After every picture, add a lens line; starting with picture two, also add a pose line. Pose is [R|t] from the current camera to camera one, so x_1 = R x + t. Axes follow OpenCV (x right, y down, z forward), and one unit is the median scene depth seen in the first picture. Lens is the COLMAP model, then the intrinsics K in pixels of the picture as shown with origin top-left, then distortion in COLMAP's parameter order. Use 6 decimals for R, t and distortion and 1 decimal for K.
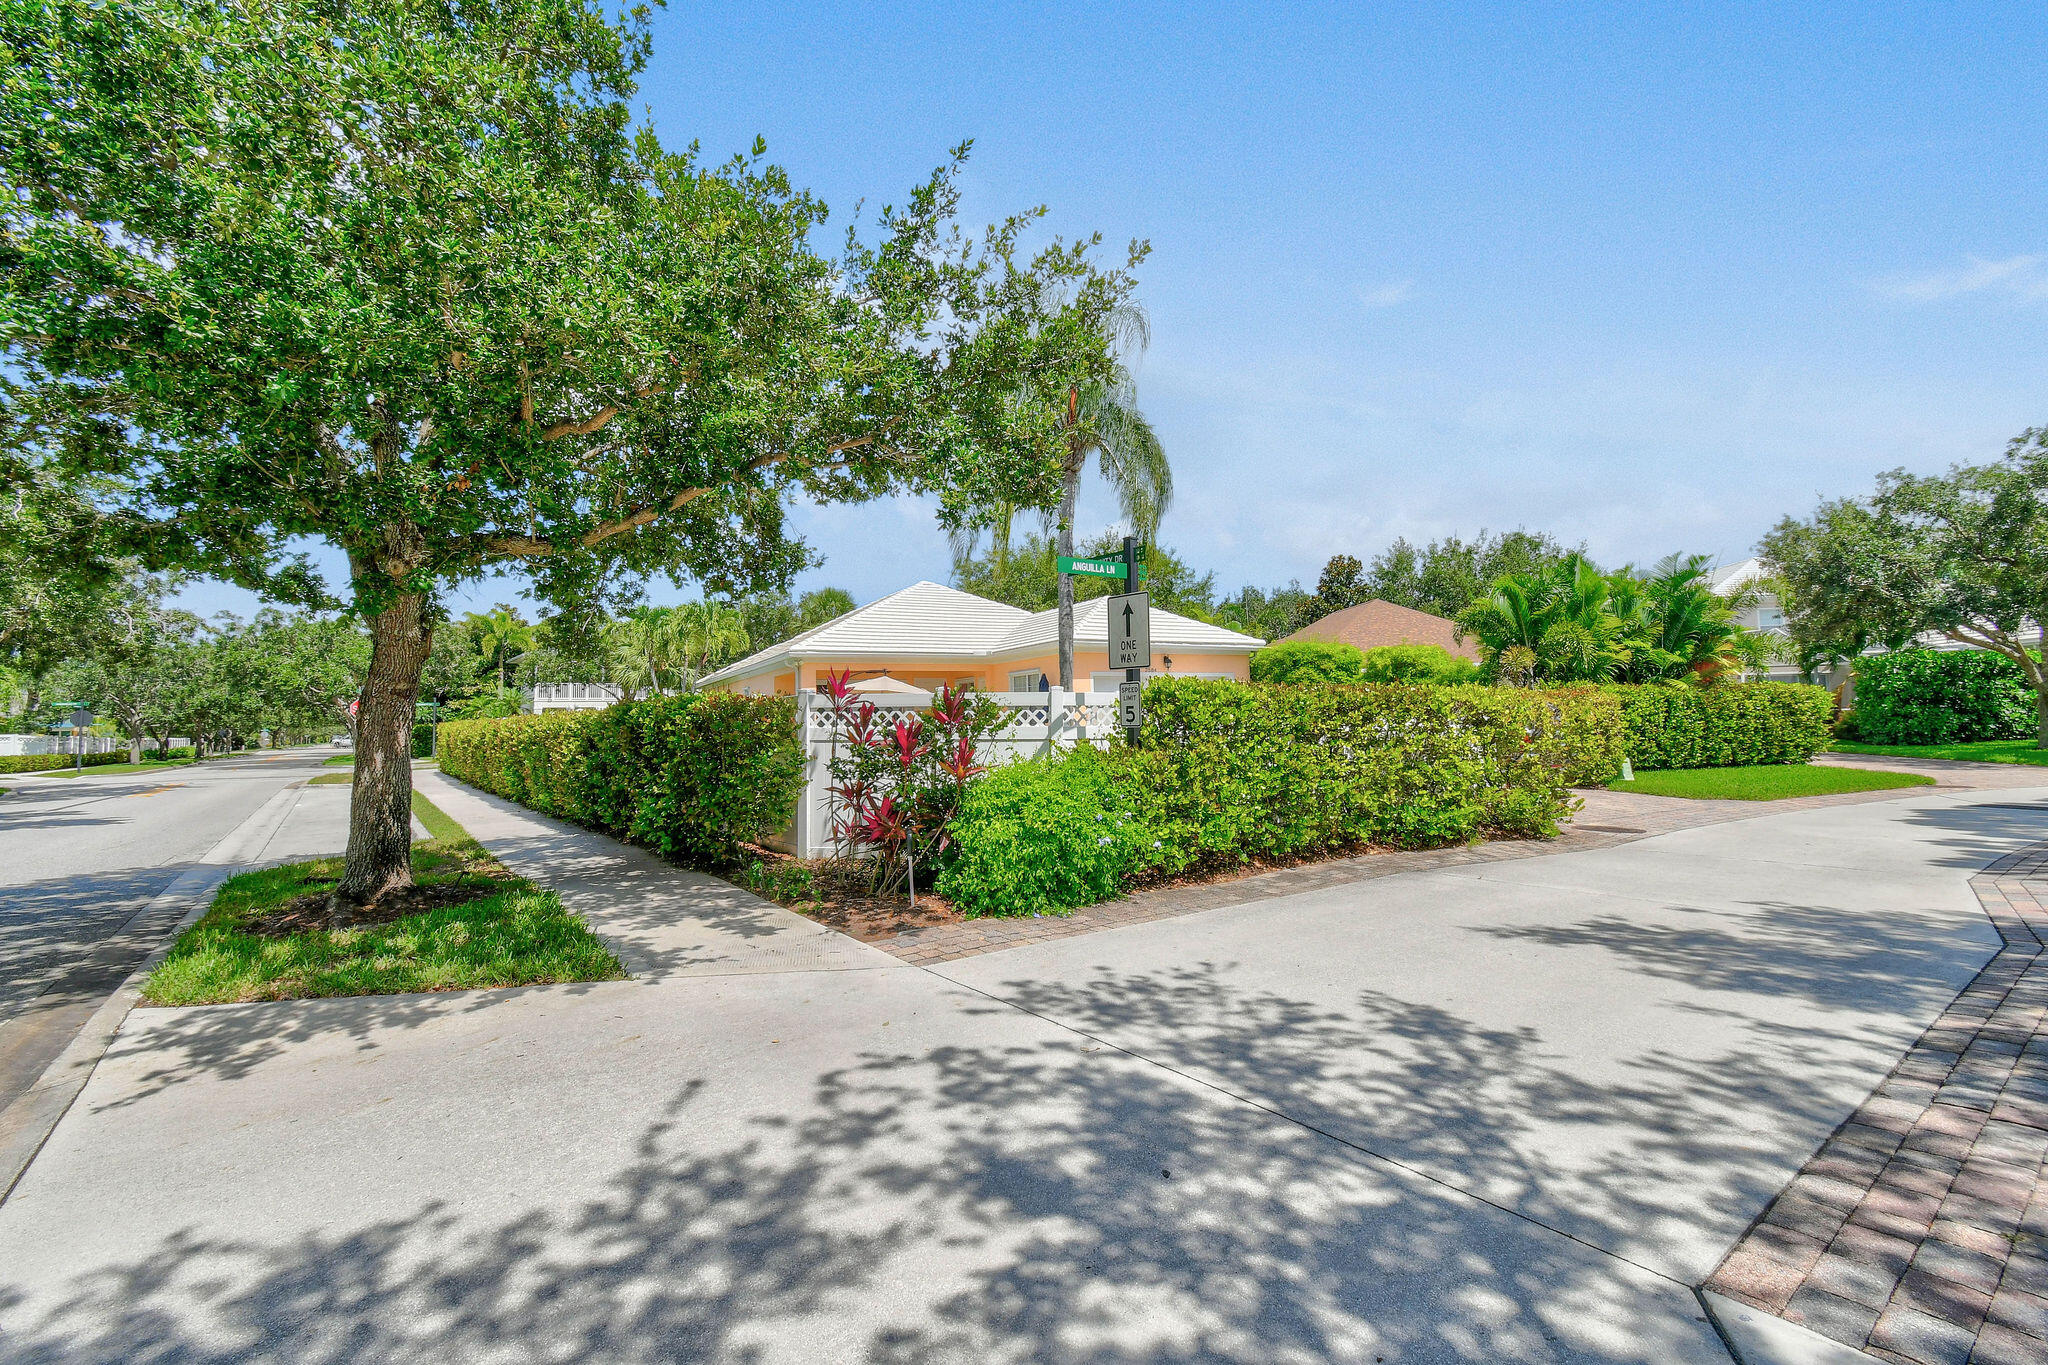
lens RADIAL K [[909.4, 0, 1026.6], [0, 909.4, 669.0], [0, 0, 1]] dist [0.013308, 0.000149]
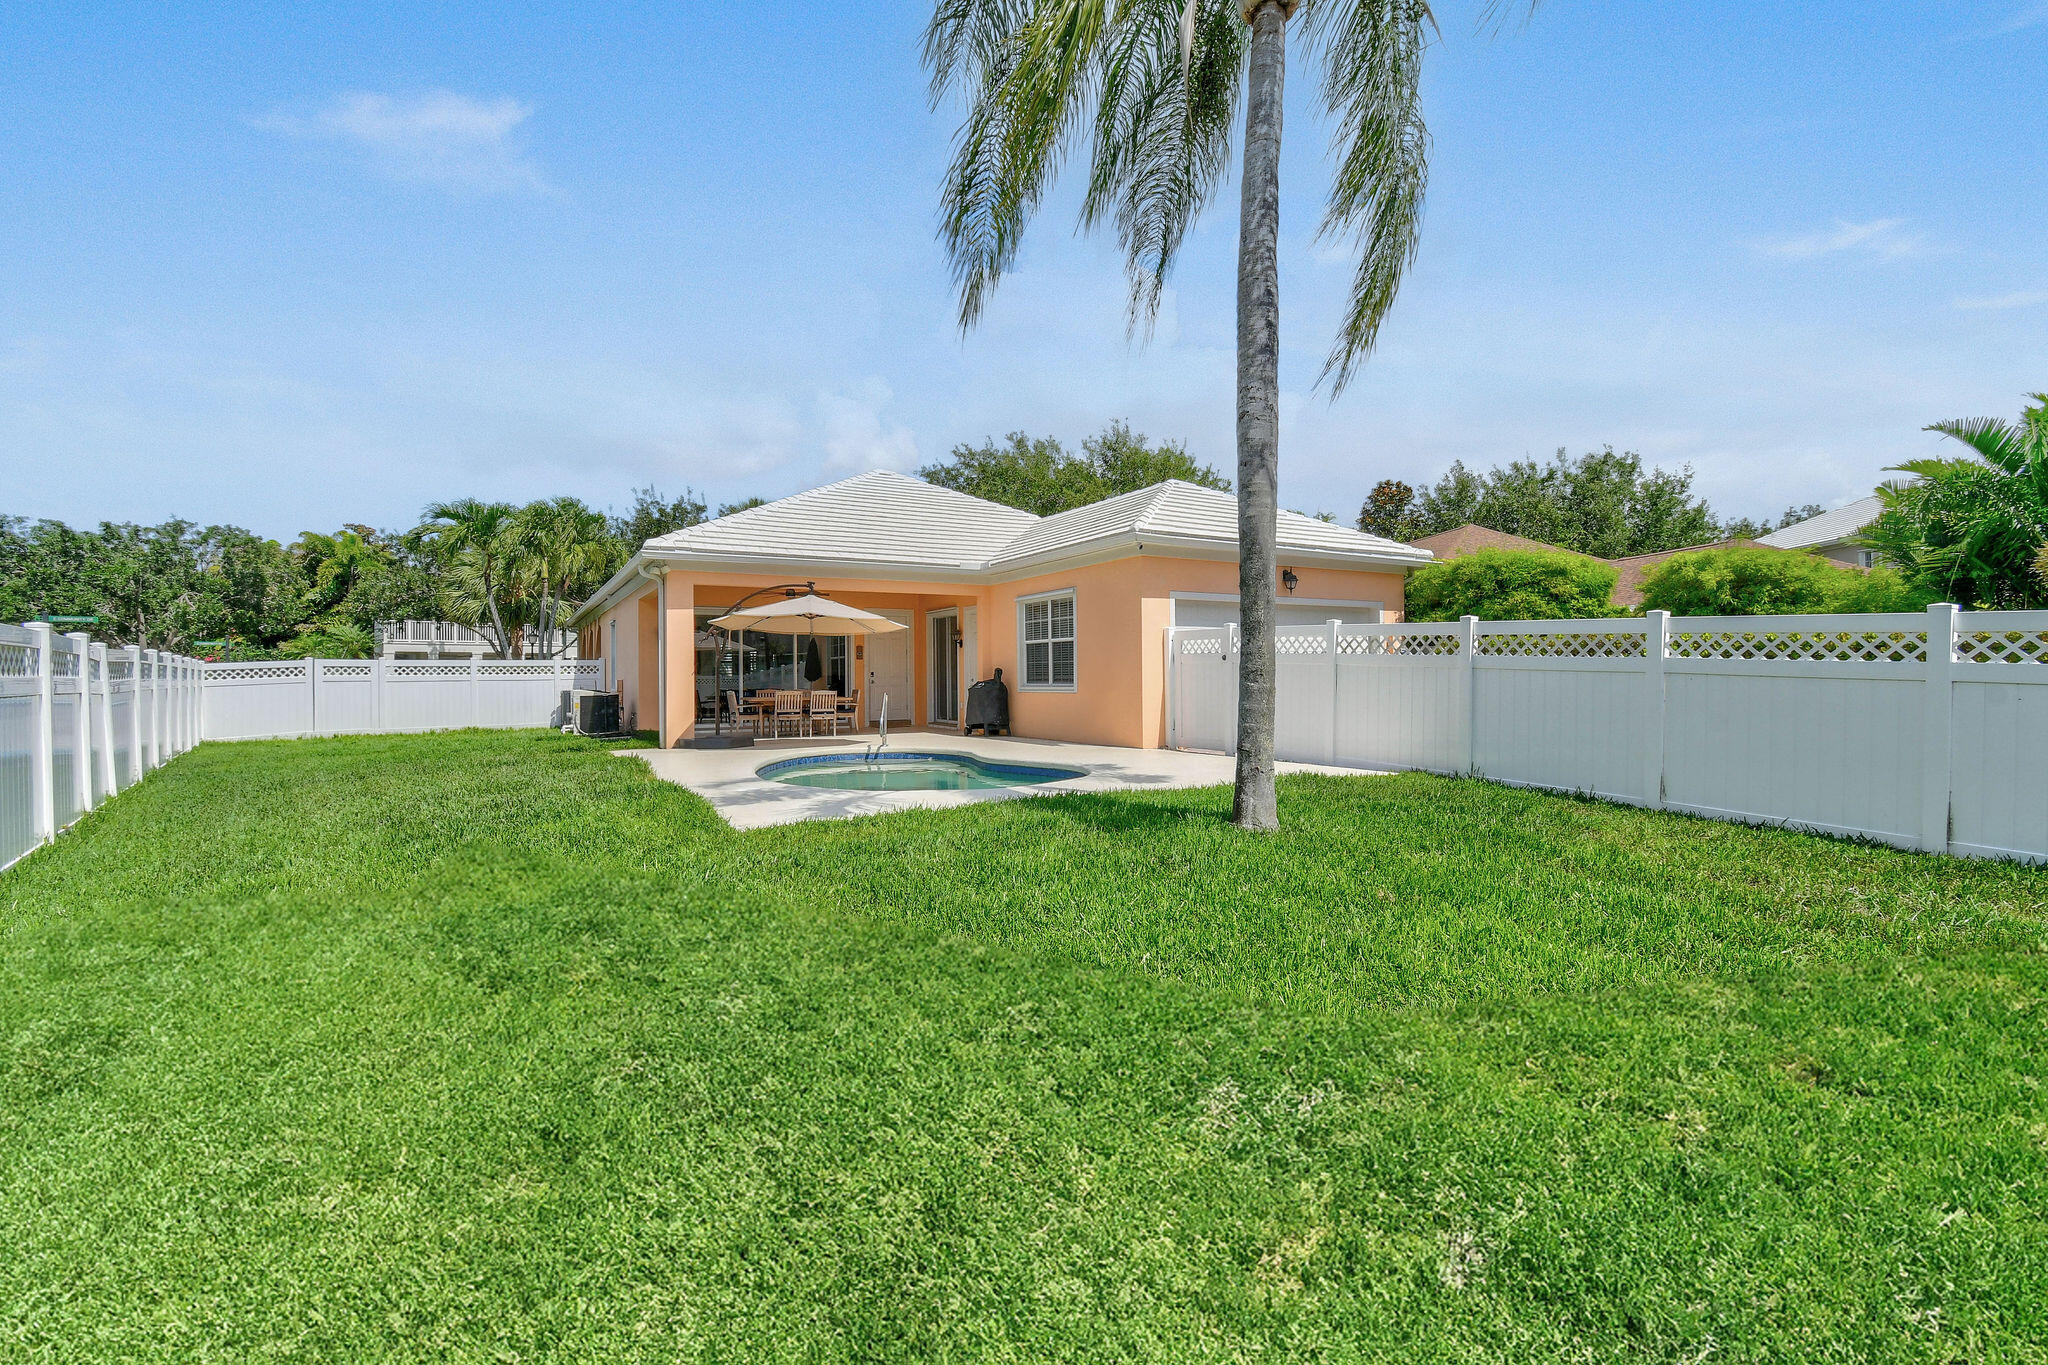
lens RADIAL K [[896.9, 0, 1027.6], [0, 896.9, 669.9], [0, 0, 1]] dist [0.010269, 0.000107]
pose [[0.998238, 0.011470, 0.058212, -0.113898], [-0.014461, 0.998583, 0.051221, 0.051055], [-0.057542, -0.051973, 0.996989, 0.887337]]
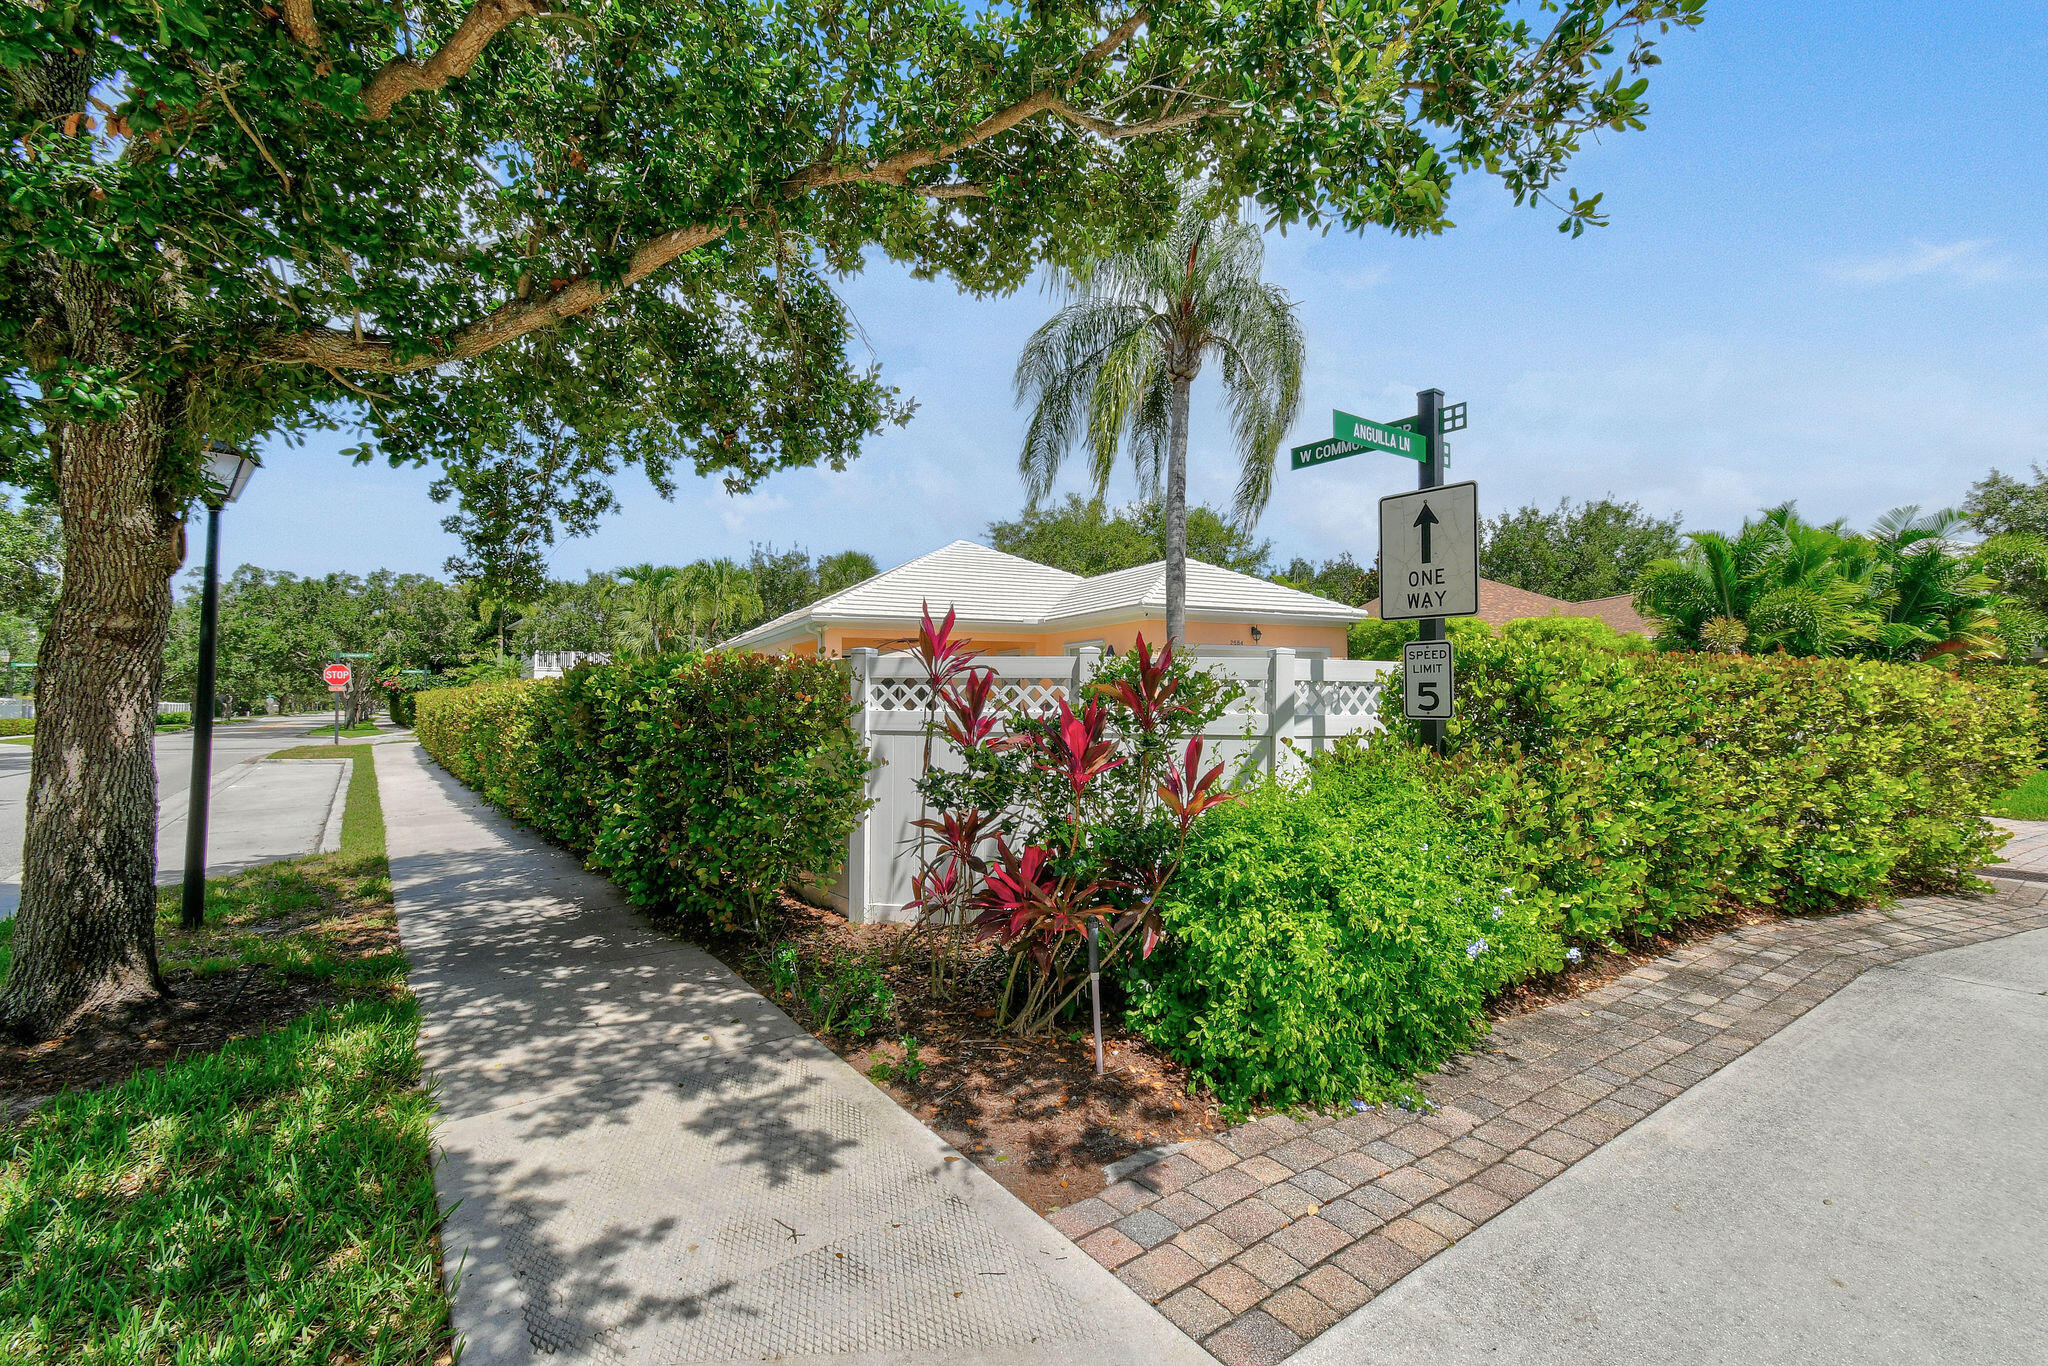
lens RADIAL K [[902.6, 0, 1024.2], [0, 902.6, 669.9], [0, 0, 1]] dist [0.011787, -0.000469]
pose [[0.999823, 0.014930, -0.011485, -0.115707], [-0.014636, 0.999572, 0.025340, 0.018244], [0.011858, -0.025168, 0.999613, 0.355322]]
